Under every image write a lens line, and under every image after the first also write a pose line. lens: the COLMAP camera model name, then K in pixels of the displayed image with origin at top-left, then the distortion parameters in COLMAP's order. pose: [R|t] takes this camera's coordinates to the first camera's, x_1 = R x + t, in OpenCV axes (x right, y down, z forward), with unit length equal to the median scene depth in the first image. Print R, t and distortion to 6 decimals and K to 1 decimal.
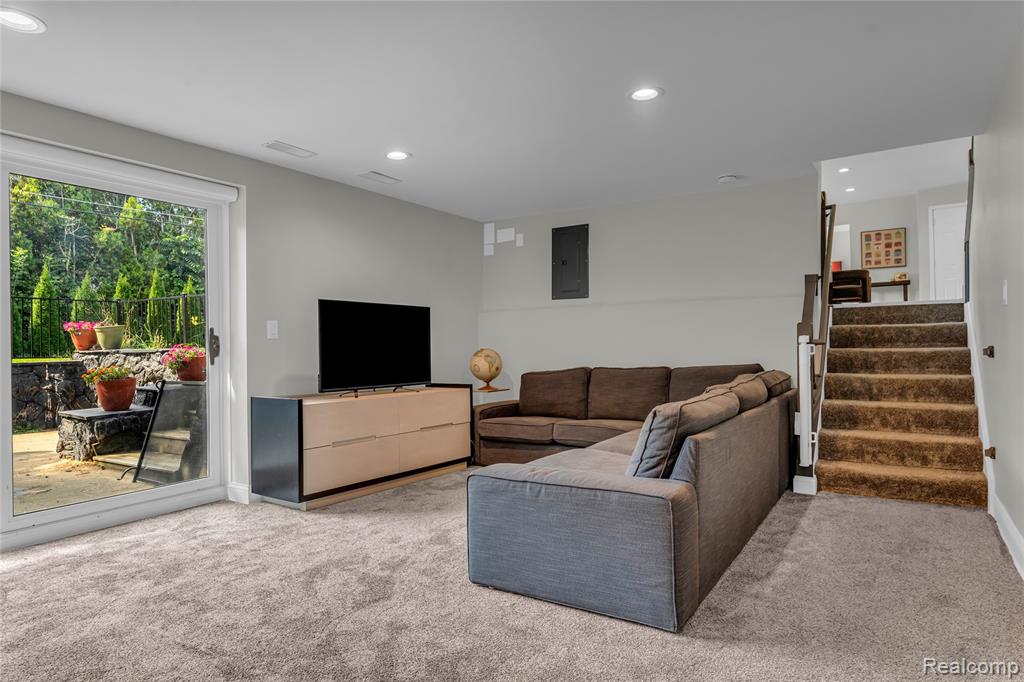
lens RADIAL K [[604.4, 0, 515.4], [0, 604.4, 344.8], [0, 0, 1]] dist [0.002775, 0.001699]
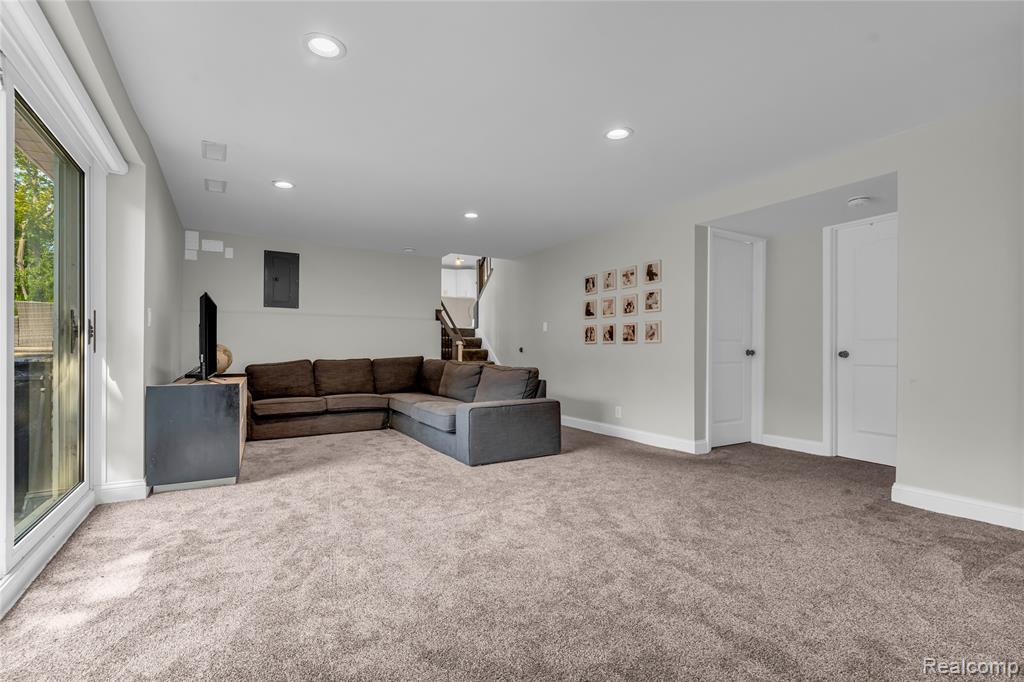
lens RADIAL K [[469.3, 0, 511.6], [0, 469.3, 346.9], [0, 0, 1]] dist [0.002233, -0.000508]
pose [[0.440784, 0.021592, 0.897353, -0.744485], [-0.011008, 0.999765, -0.018649, 0.027191], [-0.897546, -0.001658, 0.440919, 0.134555]]
